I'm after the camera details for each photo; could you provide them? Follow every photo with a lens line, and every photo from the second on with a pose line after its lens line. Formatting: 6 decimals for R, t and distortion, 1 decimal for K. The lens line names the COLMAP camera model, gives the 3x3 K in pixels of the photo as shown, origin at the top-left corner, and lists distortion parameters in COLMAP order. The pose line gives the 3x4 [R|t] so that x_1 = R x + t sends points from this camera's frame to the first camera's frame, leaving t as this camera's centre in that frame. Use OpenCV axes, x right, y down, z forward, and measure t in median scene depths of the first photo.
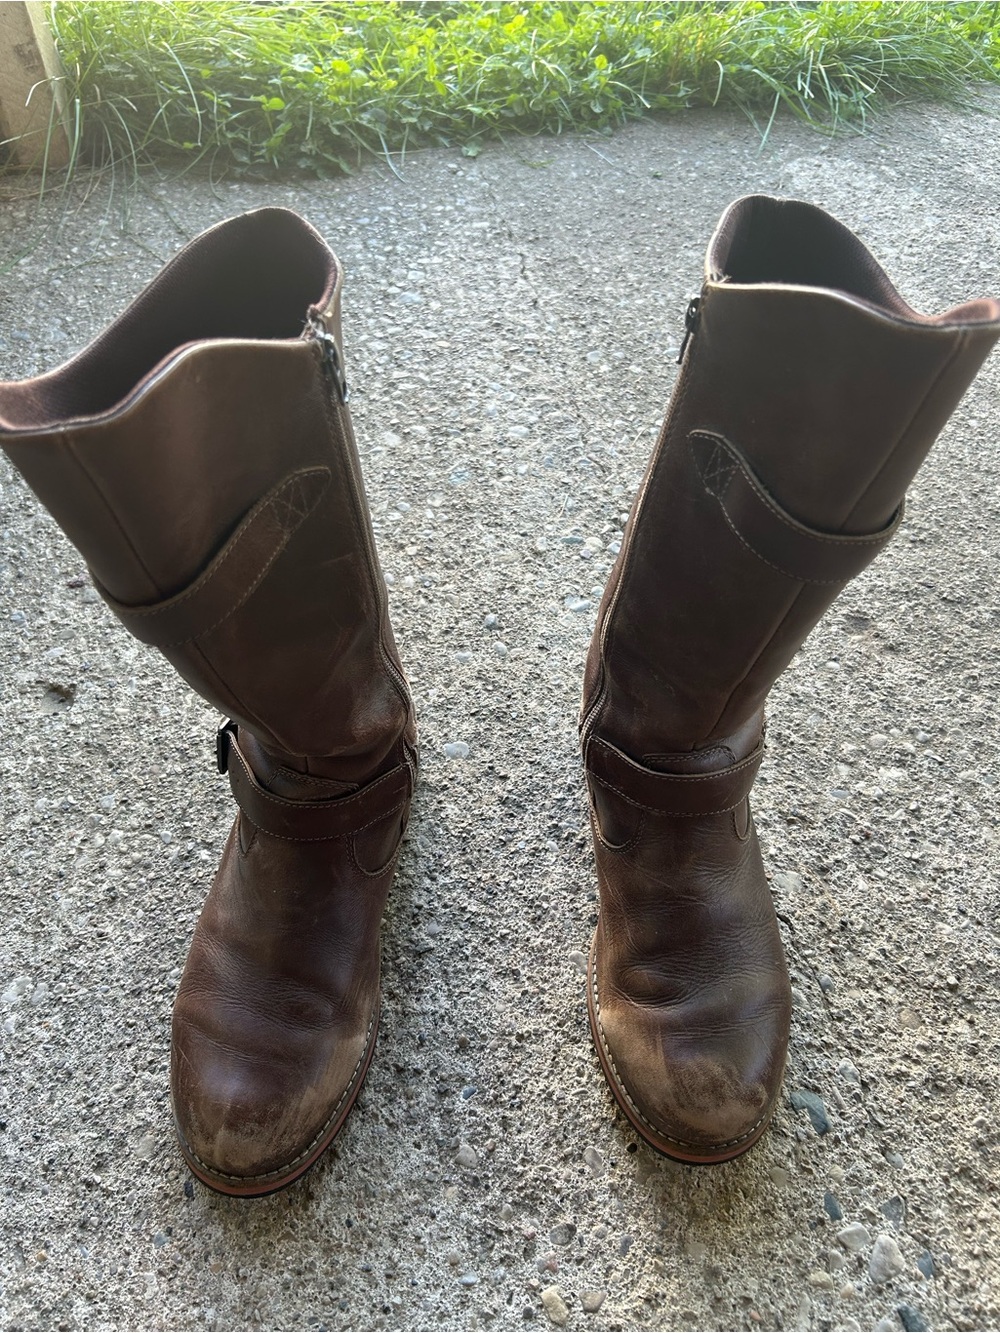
lens RADIAL K [[1014.3, 0, 502.0], [0, 1014.3, 653.8], [0, 0, 1]] dist [0.021096, -0.033152]
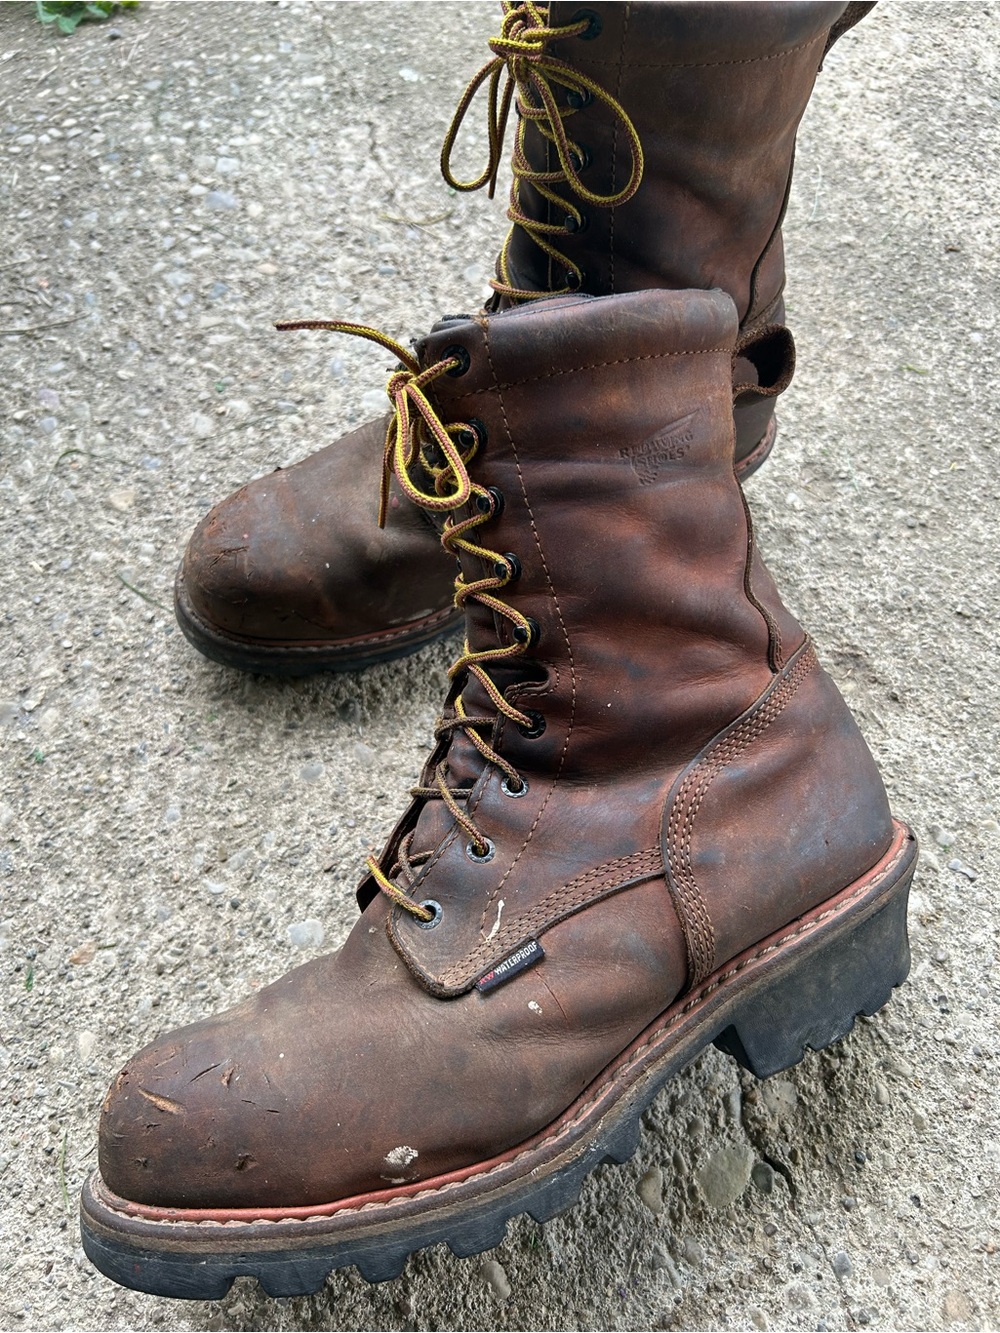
lens RADIAL K [[1014.3, 0, 504.1], [0, 1014.3, 650.2], [0, 0, 1]] dist [0.021096, -0.033152]
pose [[0.994792, -0.089103, 0.049488, 0.066435], [0.080316, 0.984228, 0.157622, -0.177471], [-0.062752, -0.152826, 0.986259, 0.290852]]
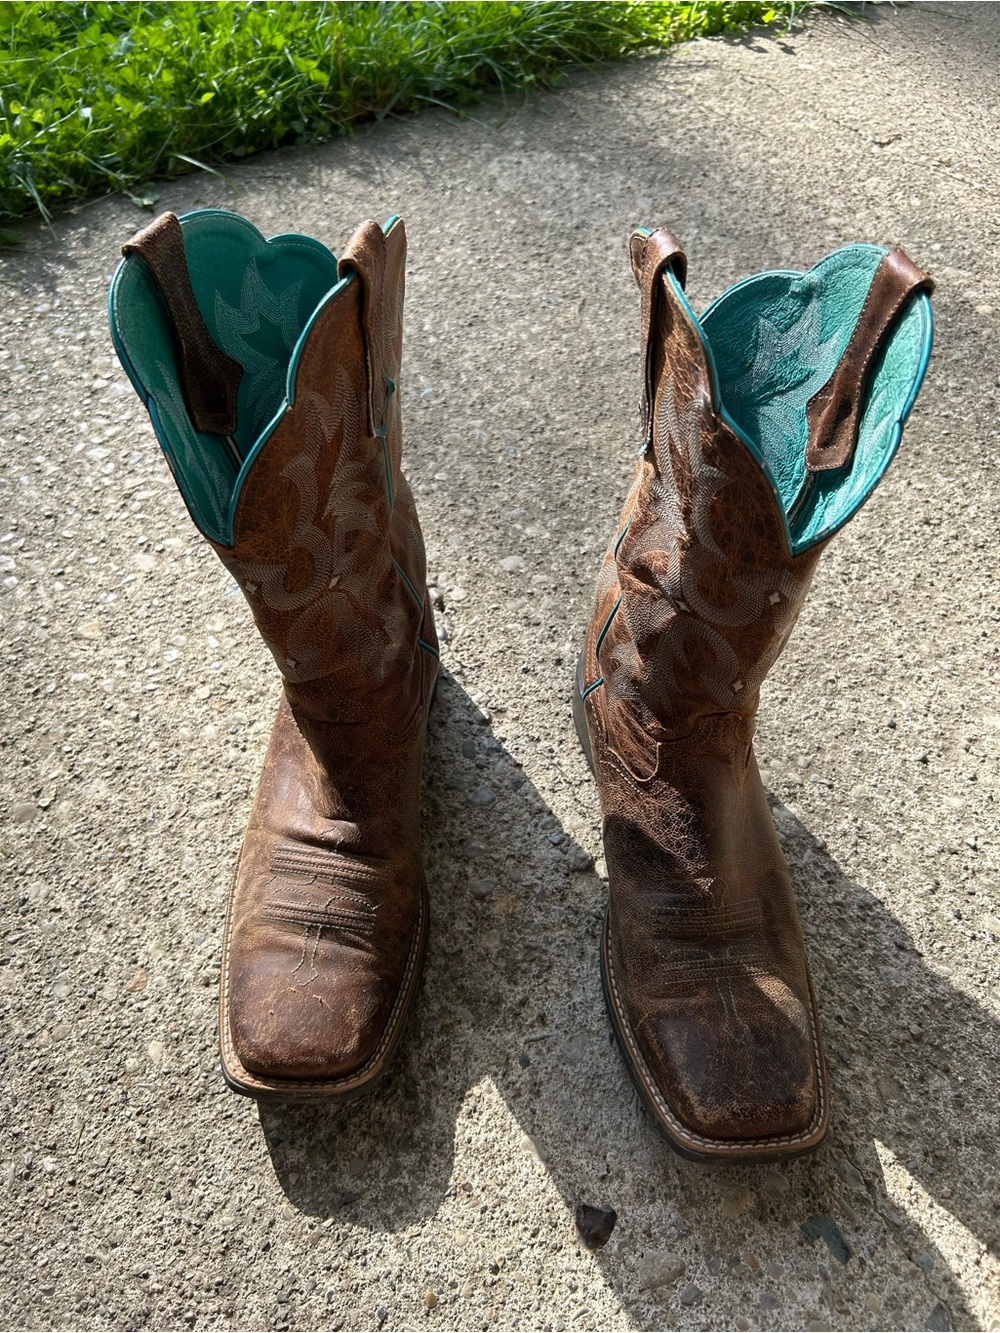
lens RADIAL K [[1014.3, 0, 501.7], [0, 1014.3, 651.6], [0, 0, 1]] dist [0.021096, -0.033152]
pose [[0.948944, -0.247652, 0.195381, -0.010737], [0.247069, 0.968601, 0.027746, -0.103393], [-0.196117, 0.021943, 0.980335, 0.117221]]
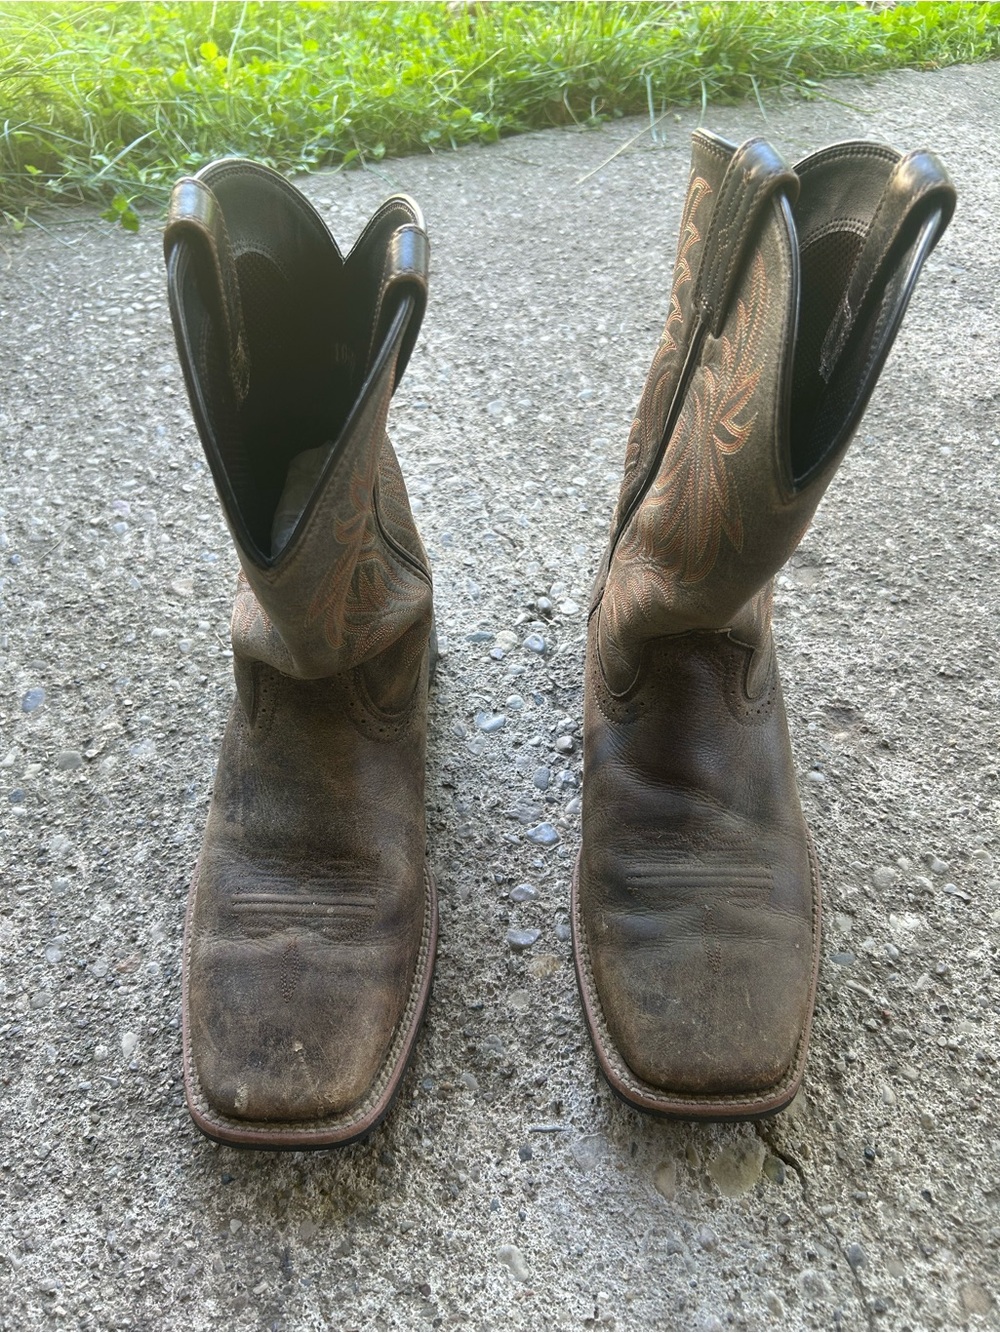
lens RADIAL K [[1014.3, 0, 499.9], [0, 1014.3, 657.5], [0, 0, 1]] dist [0.021096, -0.033152]
pose [[0.995693, -0.085958, 0.034751, 0.060550], [0.087030, 0.995735, -0.030613, -0.075462], [-0.031971, 0.033506, 0.998927, 0.210664]]
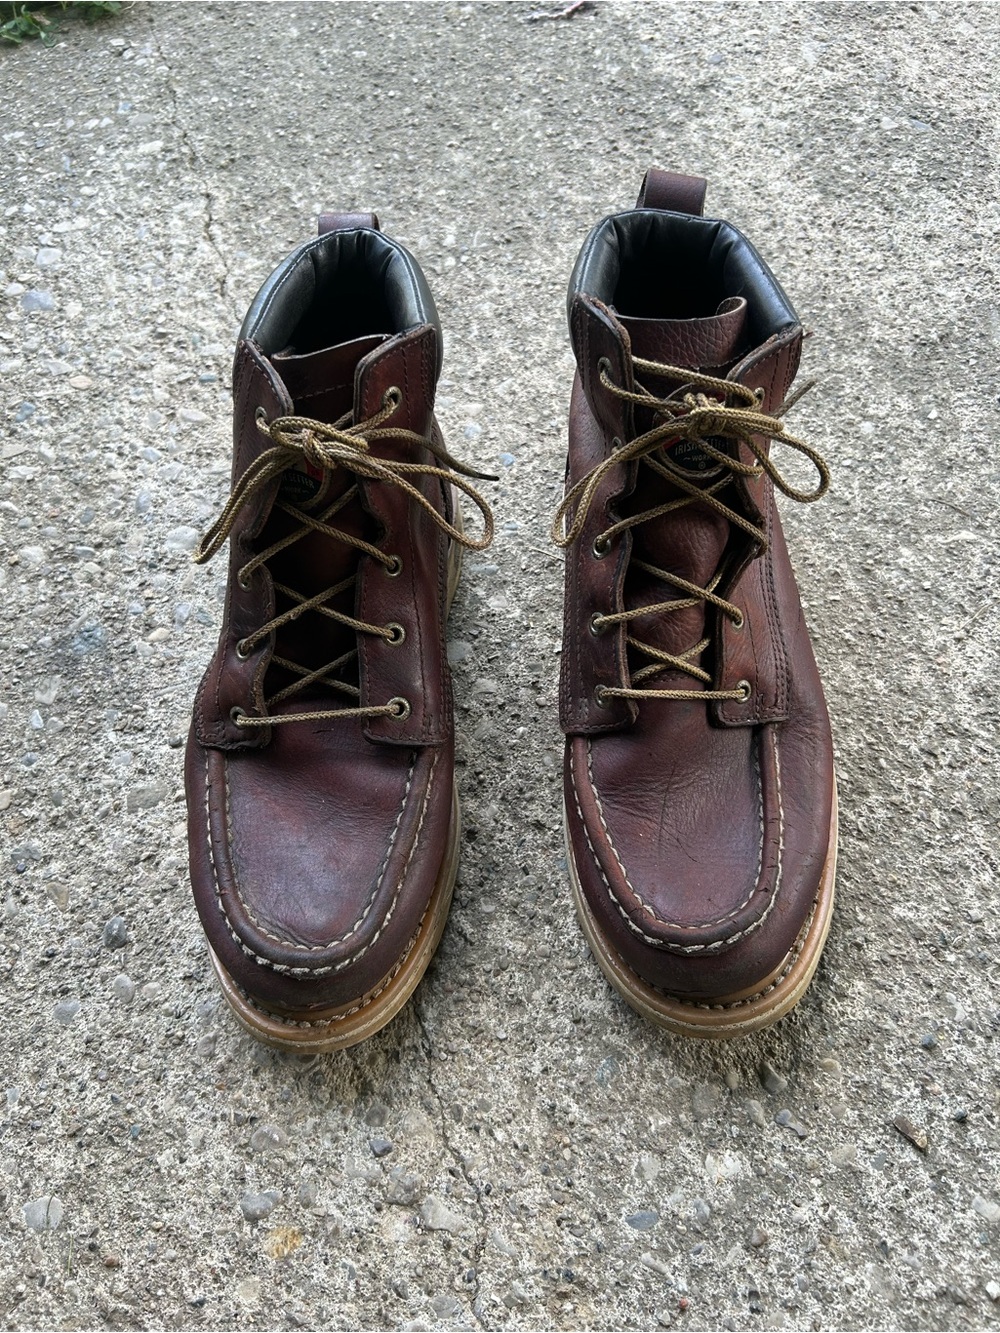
lens RADIAL K [[1014.3, 0, 483.5], [0, 1014.3, 654.1], [0, 0, 1]] dist [0.021096, -0.033152]
pose [[0.992151, -0.124362, -0.013076, 0.251412], [0.124453, 0.971837, 0.200112, -0.302703], [-0.012178, -0.200169, 0.979686, 0.396547]]
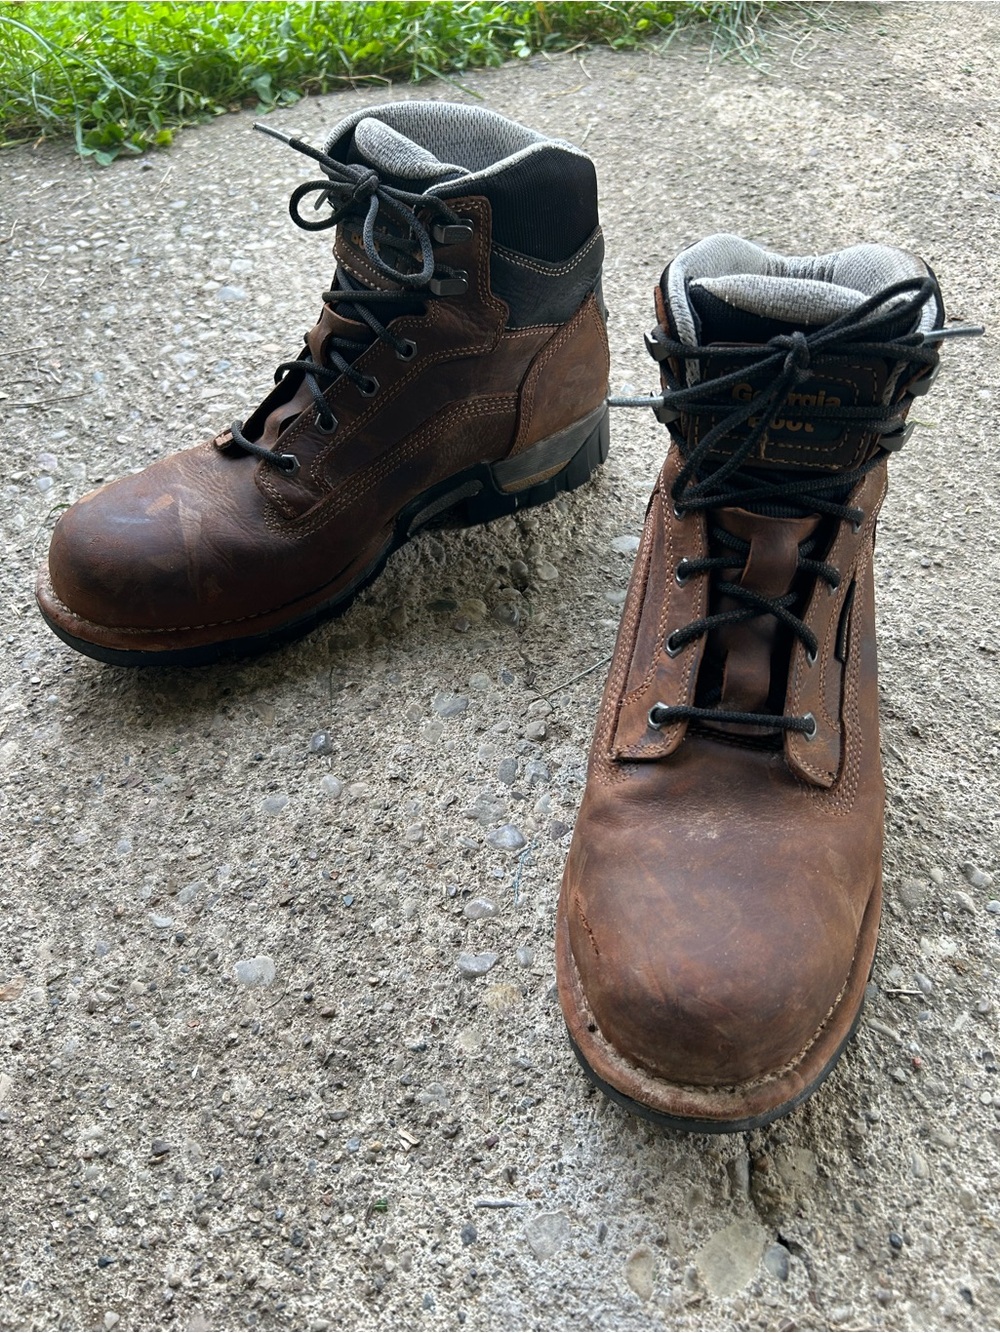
lens RADIAL K [[1014.3, 0, 488.8], [0, 1014.3, 659.4], [0, 0, 1]] dist [0.021096, -0.033152]
pose [[0.996365, -0.084649, 0.009565, 0.098492], [0.084746, 0.996350, -0.010252, -0.070604], [-0.008662, 0.011026, 0.999902, 0.325514]]
